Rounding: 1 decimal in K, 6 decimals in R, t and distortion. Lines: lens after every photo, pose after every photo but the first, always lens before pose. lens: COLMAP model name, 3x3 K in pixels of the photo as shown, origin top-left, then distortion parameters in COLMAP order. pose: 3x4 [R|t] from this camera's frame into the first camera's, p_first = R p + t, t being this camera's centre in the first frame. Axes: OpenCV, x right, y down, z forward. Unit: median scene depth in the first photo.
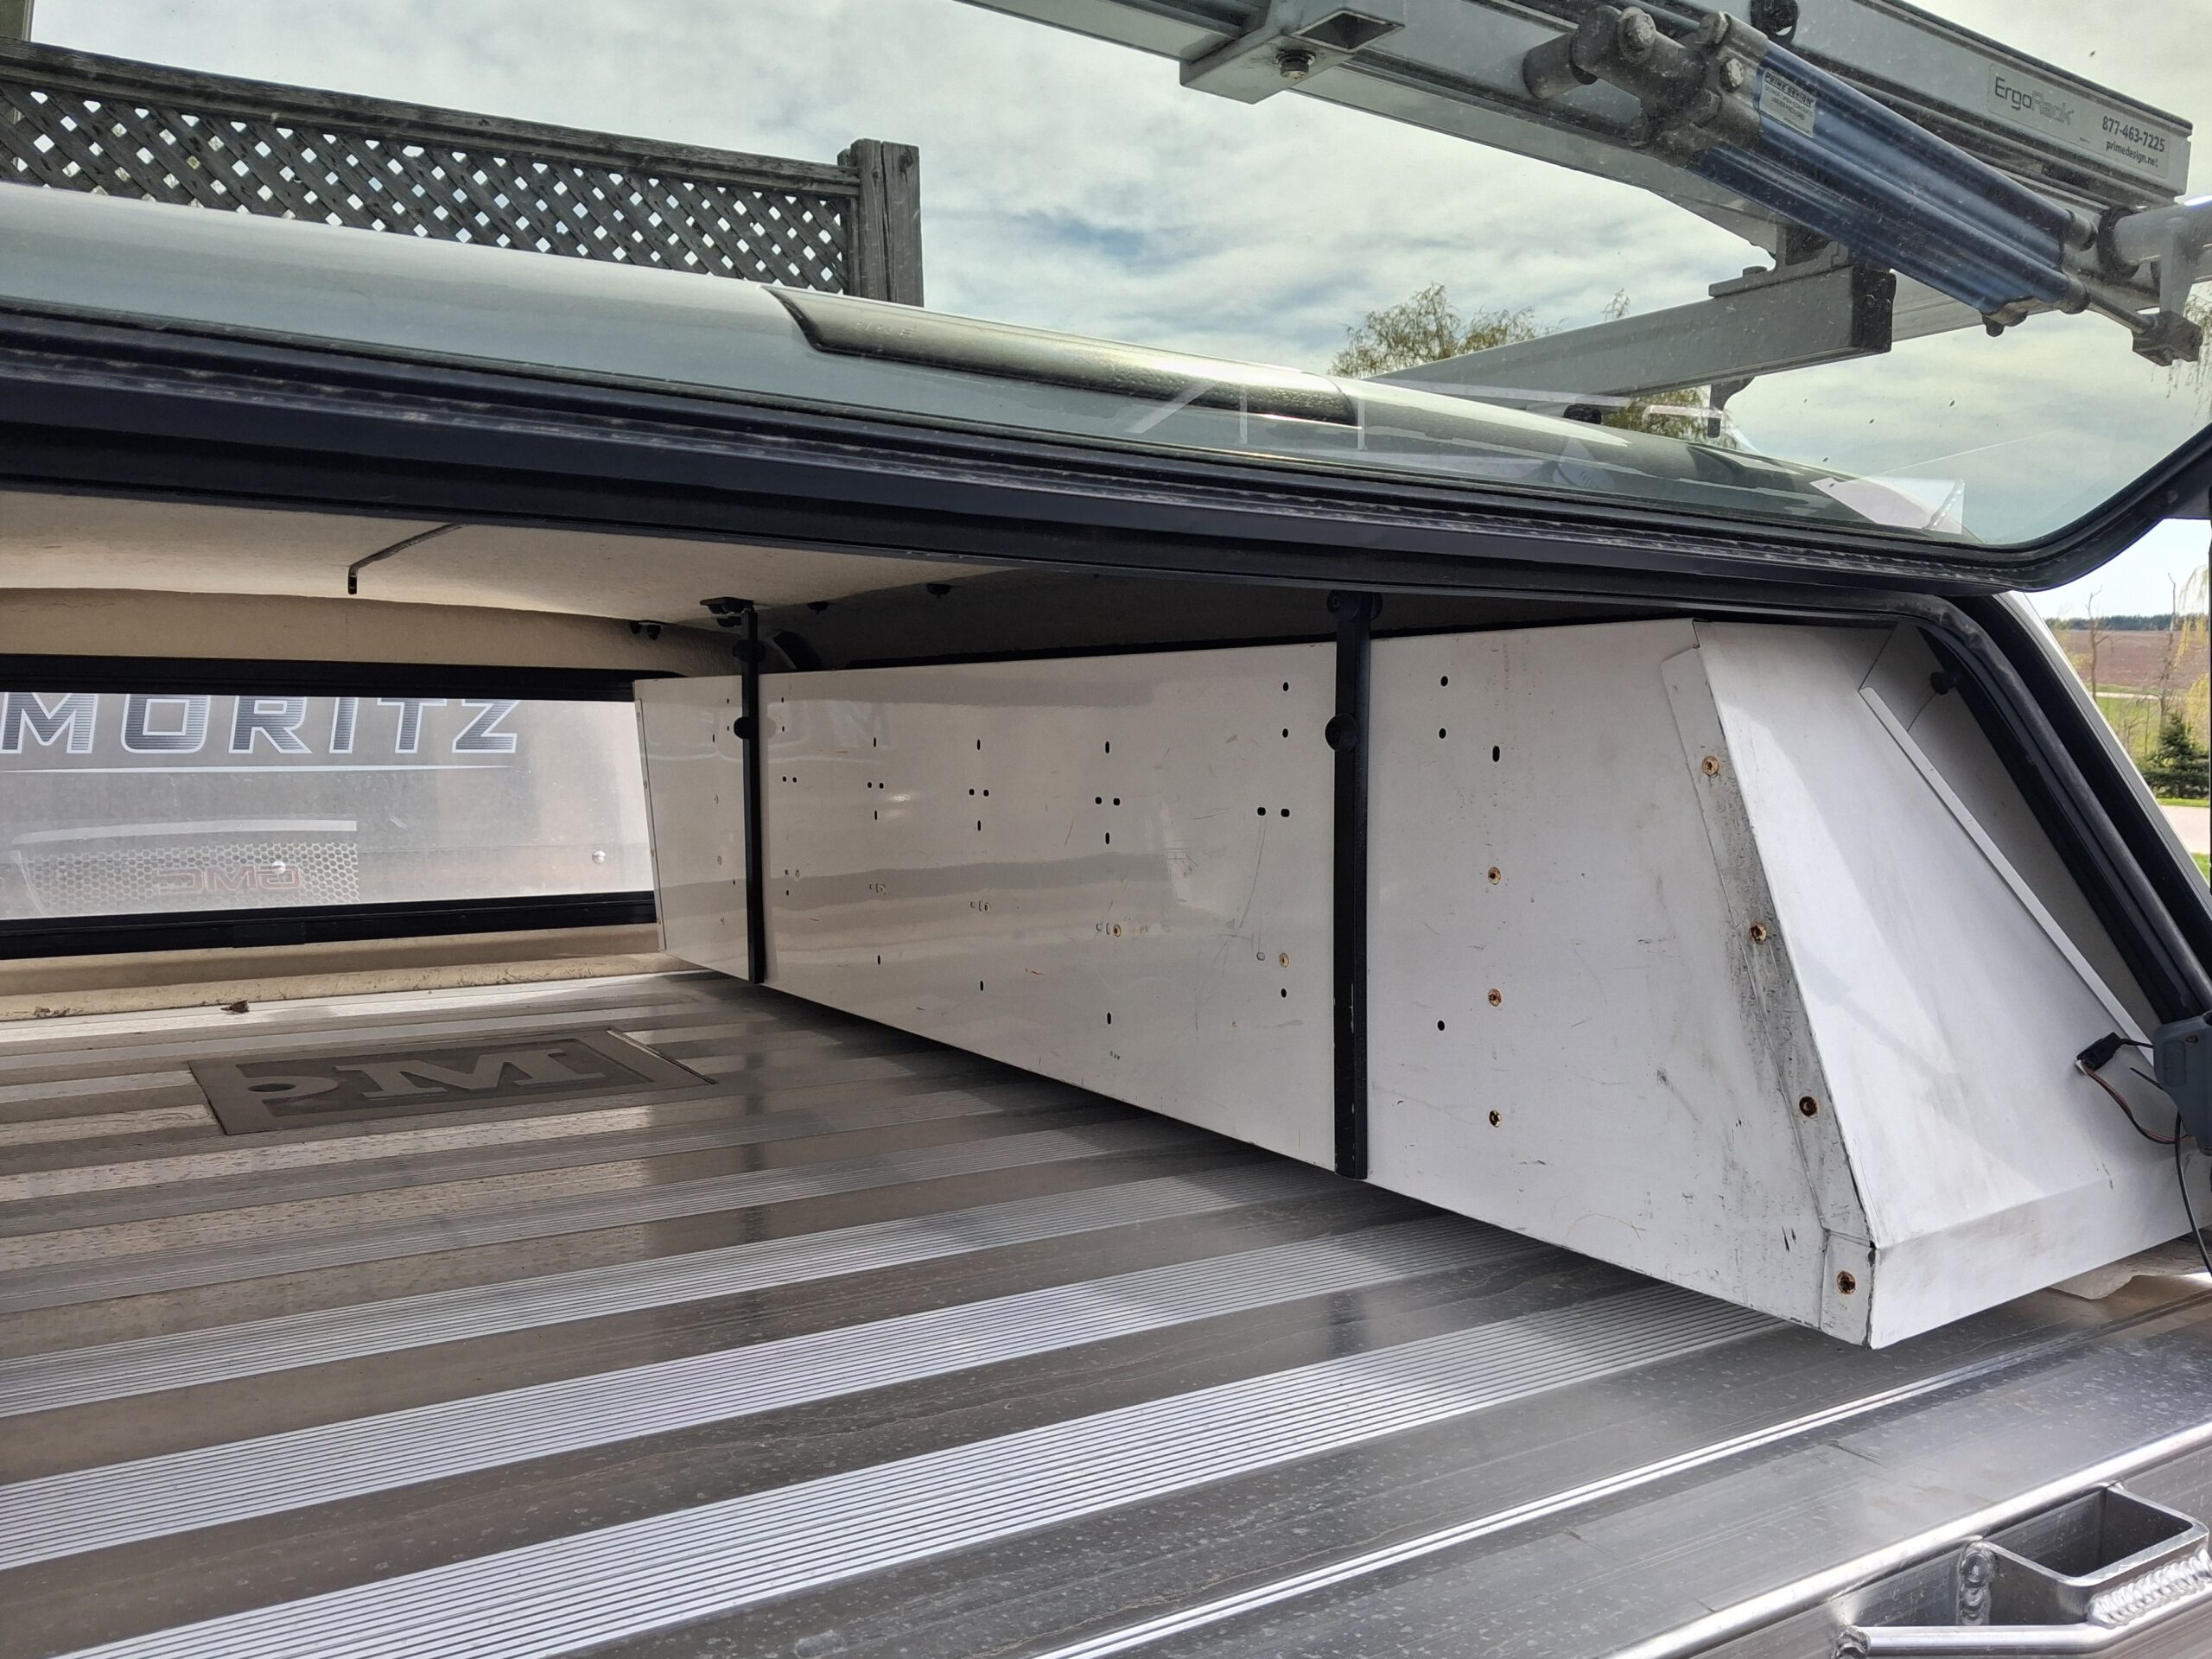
lens RADIAL K [[1793.0, 0, 1106.0], [0, 1793.0, 829.5], [0, 0, 1]] dist [-0.004296, -0.010902]
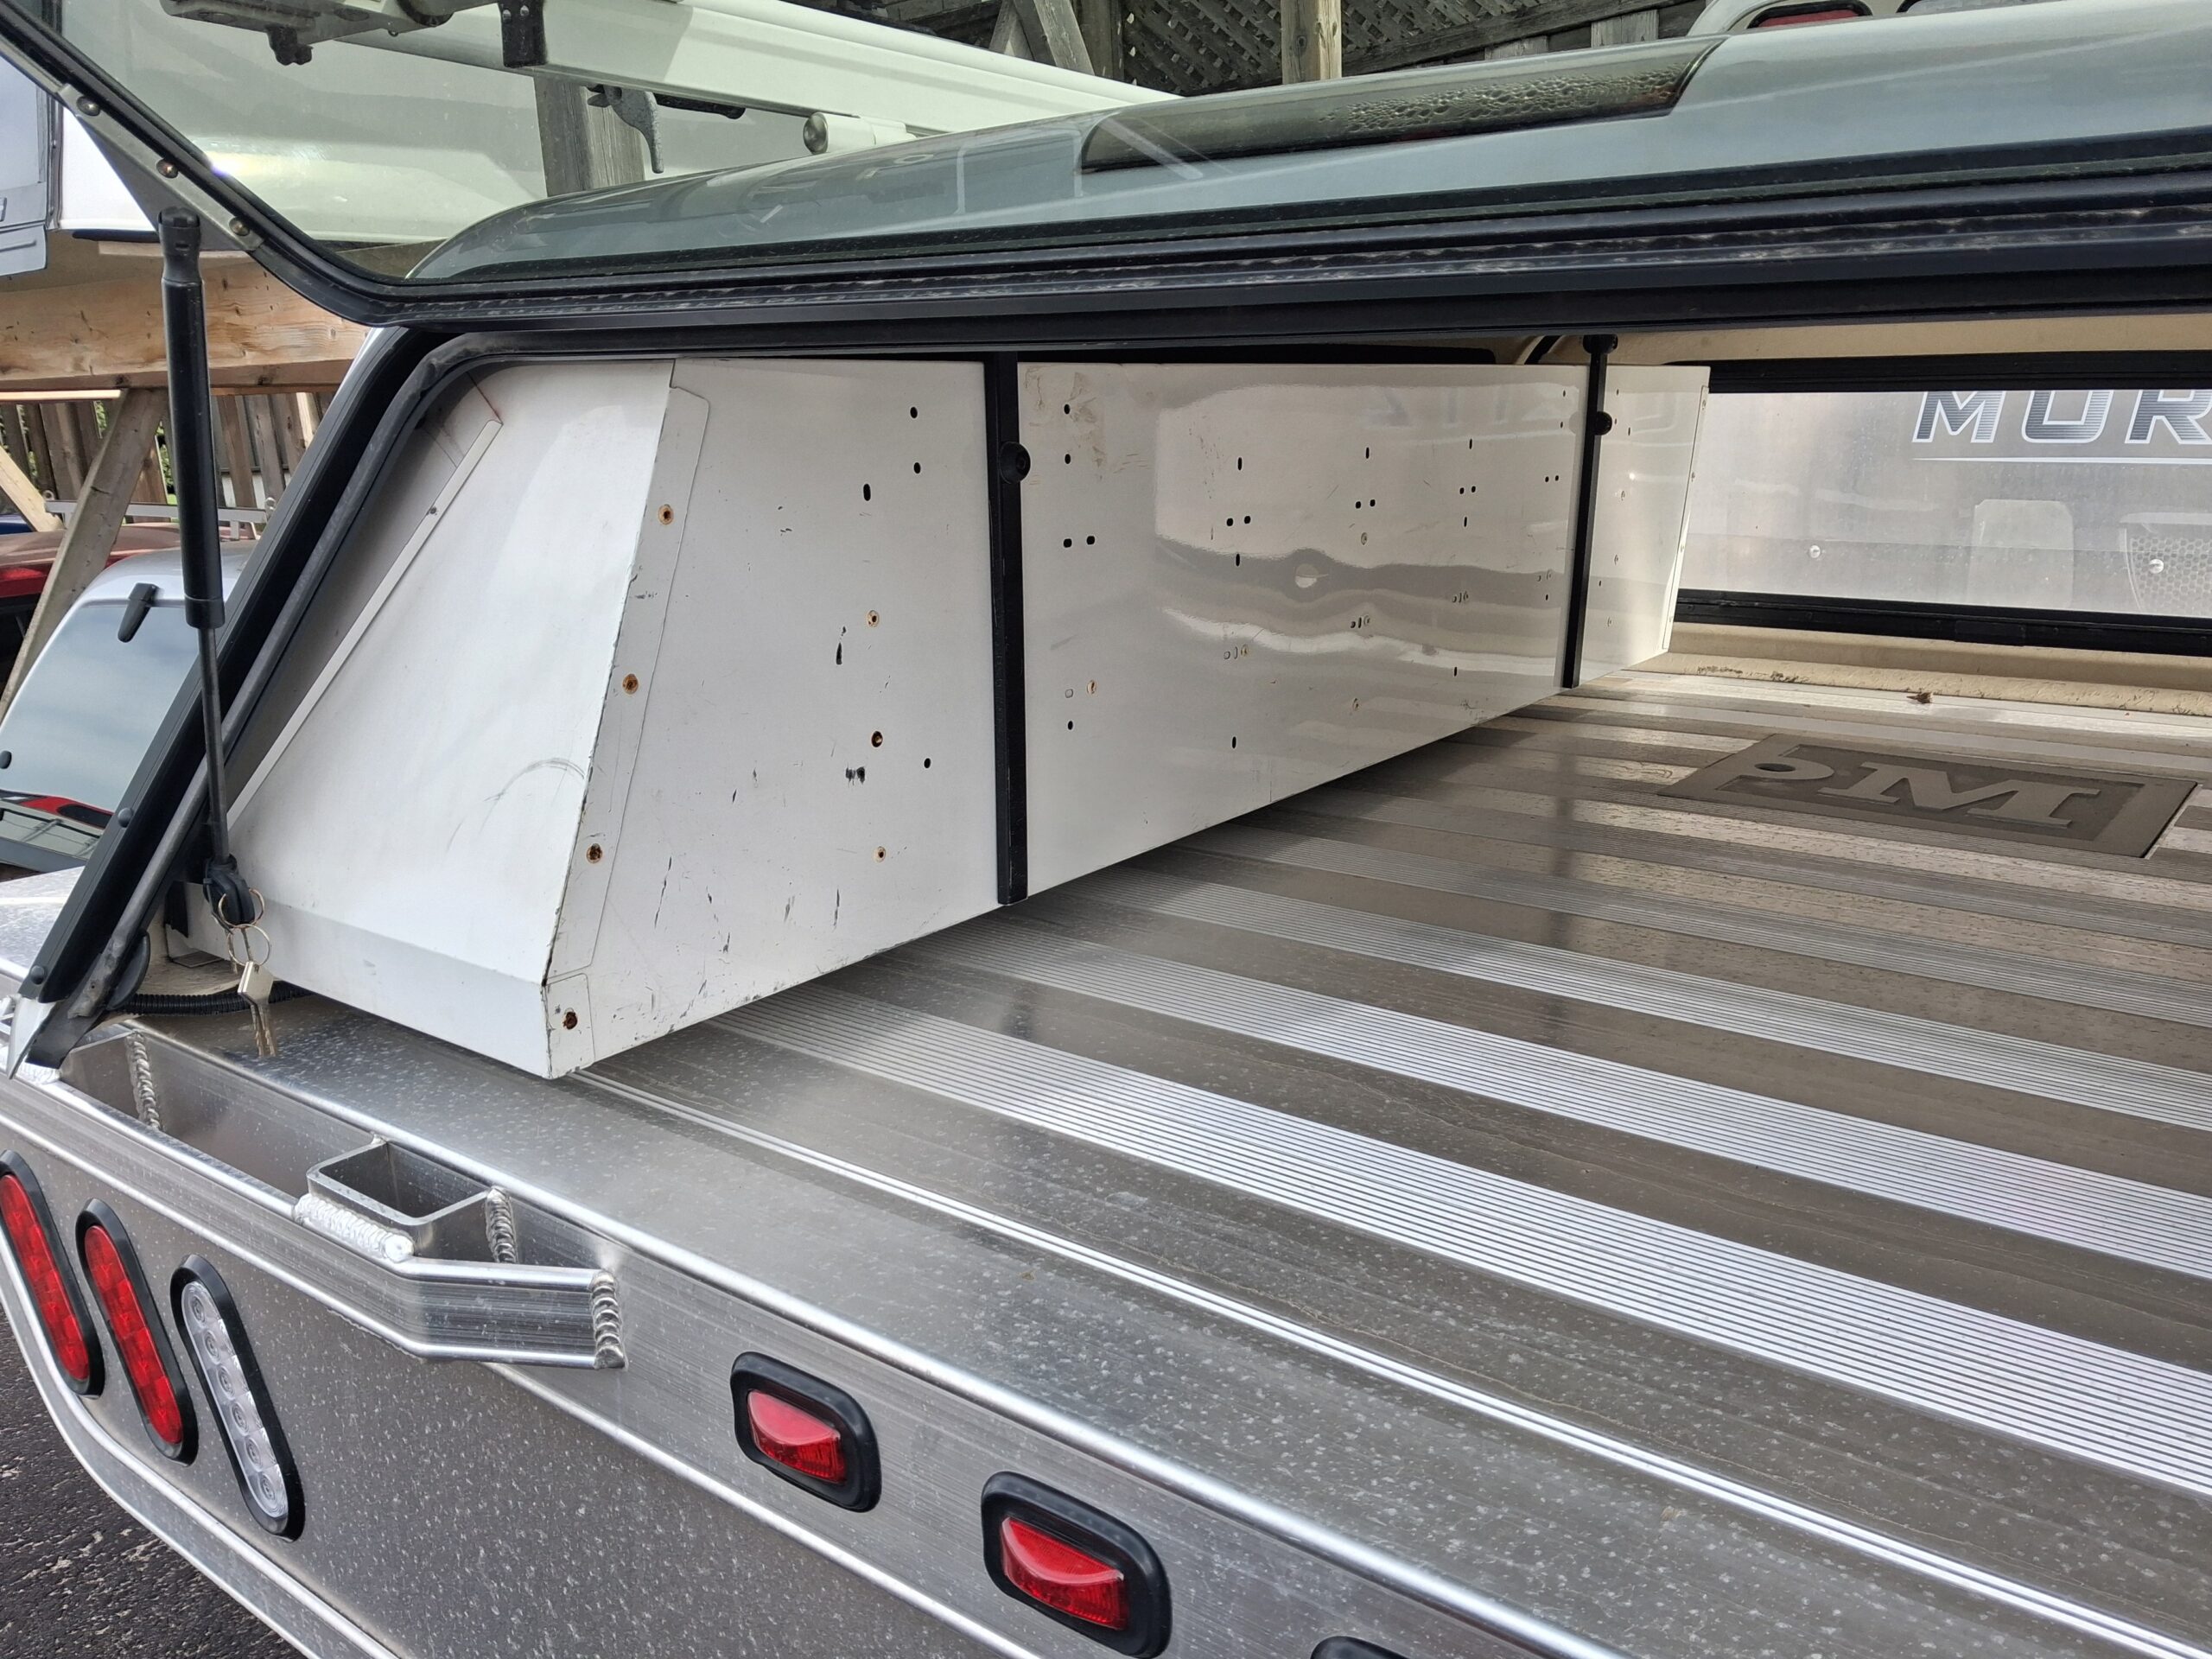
lens RADIAL K [[1772.5, 0, 1134.7], [0, 1772.5, 839.8], [0, 0, 1]] dist [0.023657, 0.000807]
pose [[0.347353, 0.221185, -0.911275, 0.679999], [-0.042953, 0.974517, 0.220162, -0.062739], [0.936750, -0.037332, 0.348002, 0.396335]]
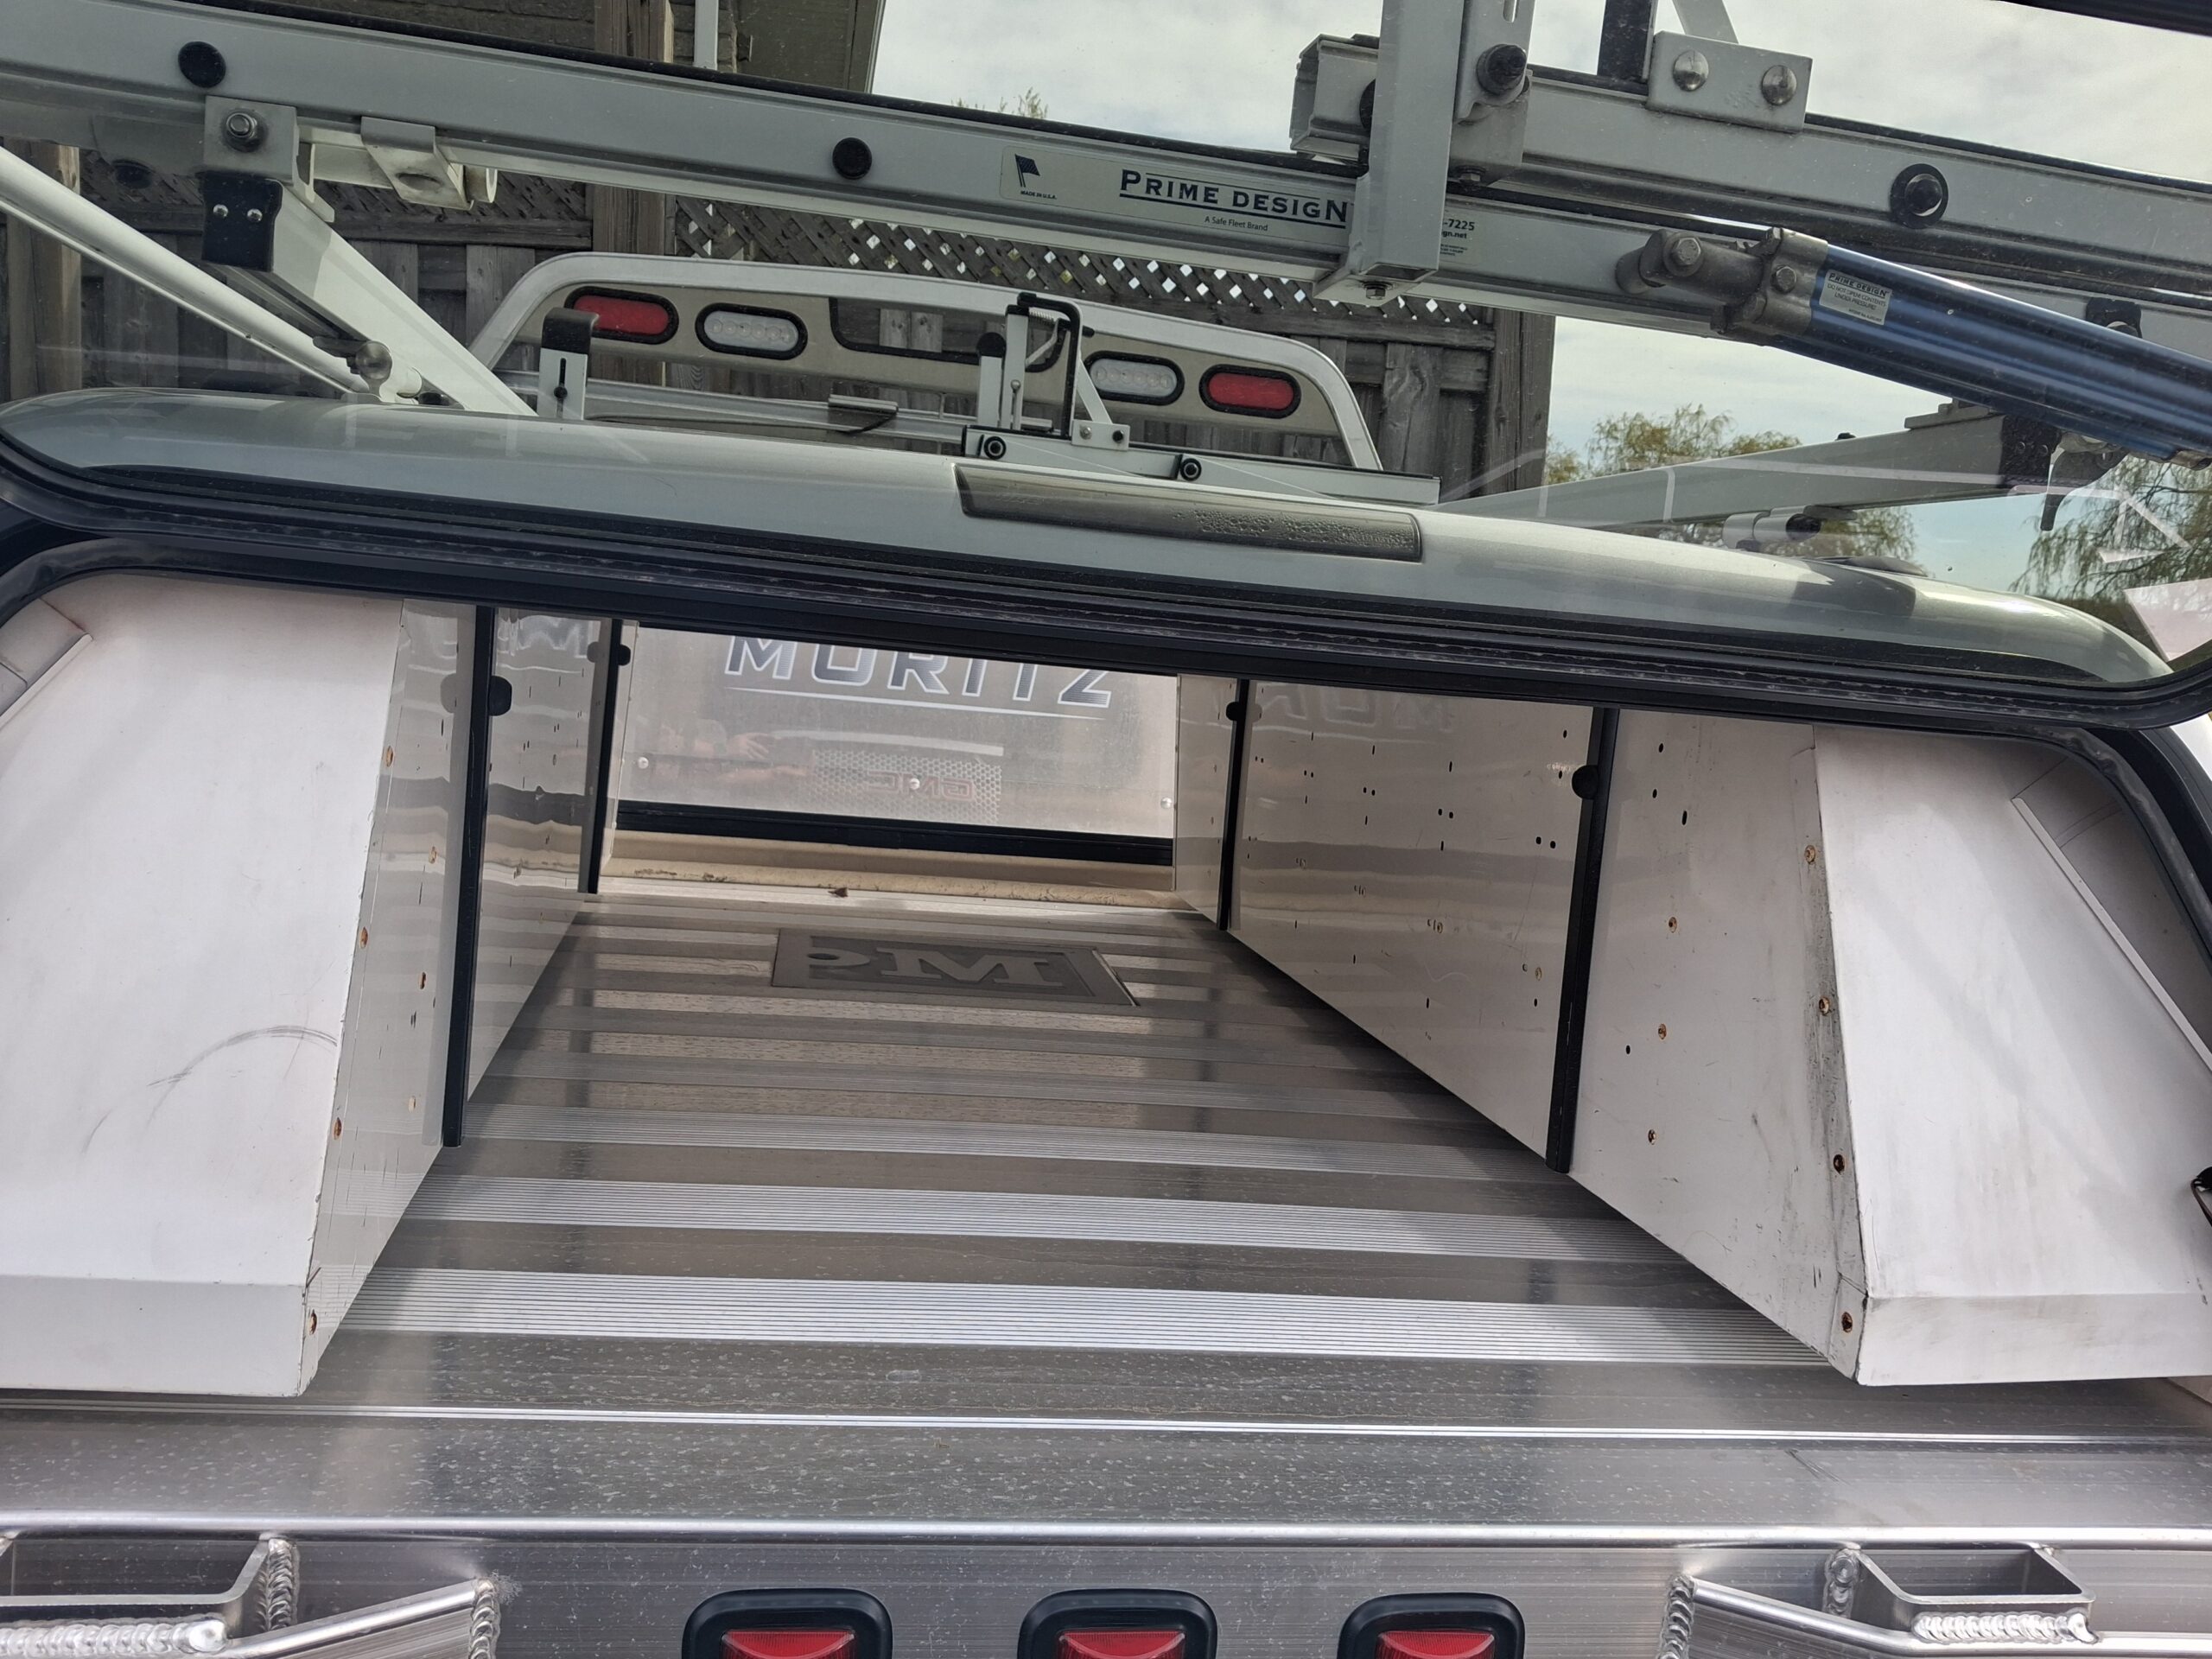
lens RADIAL K [[1777.8, 0, 1113.6], [0, 1777.8, 792.0], [0, 0, 1]] dist [0.056207, -0.115783]
pose [[0.917375, 0.109002, -0.382808, 0.361231], [-0.106388, 0.993929, 0.028063, -0.059338], [0.383543, 0.014982, 0.923402, -0.216290]]
